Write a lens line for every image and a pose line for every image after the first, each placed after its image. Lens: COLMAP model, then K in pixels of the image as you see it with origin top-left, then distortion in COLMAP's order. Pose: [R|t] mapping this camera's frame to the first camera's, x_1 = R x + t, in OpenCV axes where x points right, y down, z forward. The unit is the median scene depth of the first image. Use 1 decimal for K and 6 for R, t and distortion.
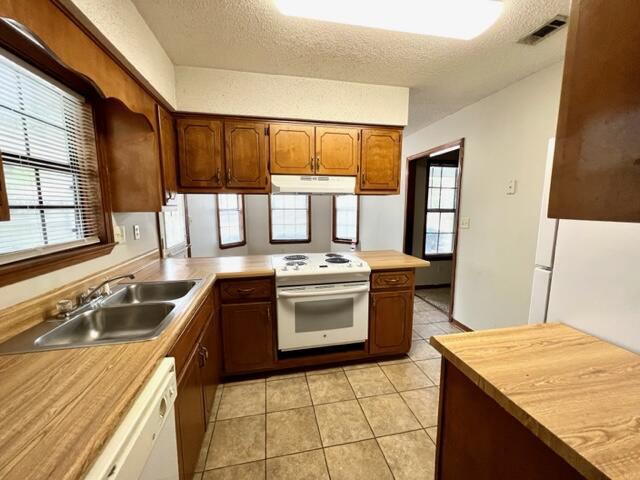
lens RADIAL K [[256.1, 0, 318.0], [0, 256.1, 238.0], [0, 0, 1]] dist [-0.000514, 0.000091]
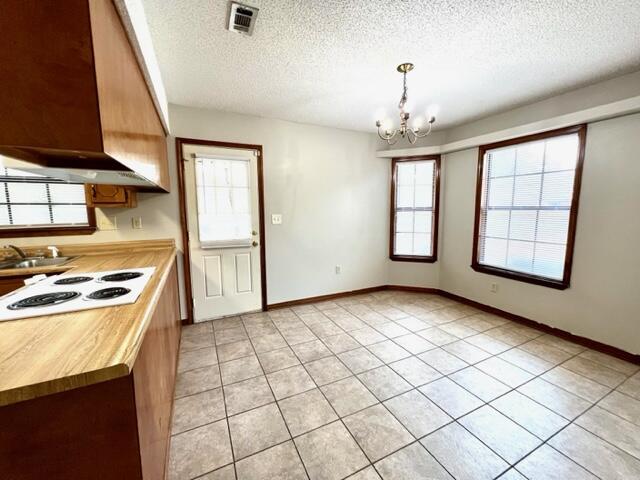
lens RADIAL K [[256.1, 0, 318.0], [0, 256.1, 238.0], [0, 0, 1]] dist [-0.000514, 0.000091]
pose [[0.242040, 0.112692, -0.963700, 0.747841], [-0.114963, 0.989566, 0.086843, -0.156863], [0.963431, 0.089771, 0.252470, 1.458906]]
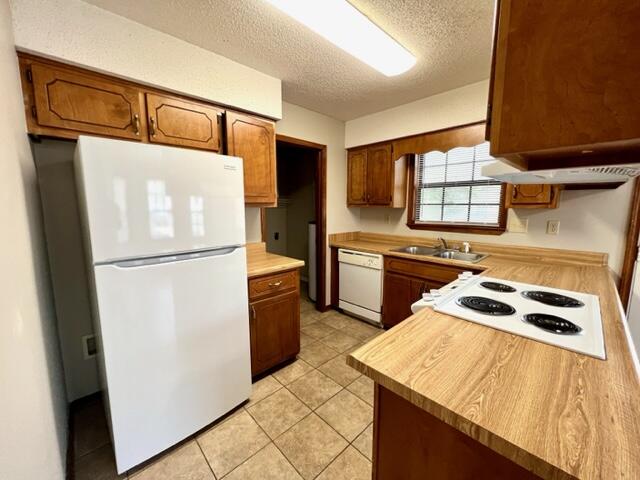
lens RADIAL K [[256.1, 0, 318.0], [0, 256.1, 238.0], [0, 0, 1]] dist [-0.000514, 0.000091]
pose [[-0.846765, 0.070587, -0.527263, 0.672812], [-0.064689, 0.970139, 0.233765, -0.157291], [0.528019, 0.232052, -0.816913, 1.271509]]
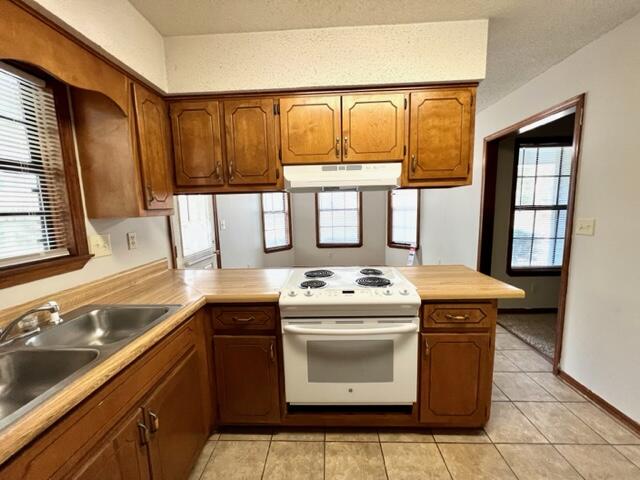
lens RADIAL K [[256.1, 0, 318.0], [0, 256.1, 238.0], [0, 0, 1]] dist [-0.000514, 0.000091]
pose [[0.971152, 0.005591, -0.238395, 0.100337], [-0.006068, 0.999981, -0.001266, -0.032123], [0.238384, 0.002676, 0.971167, 0.285316]]
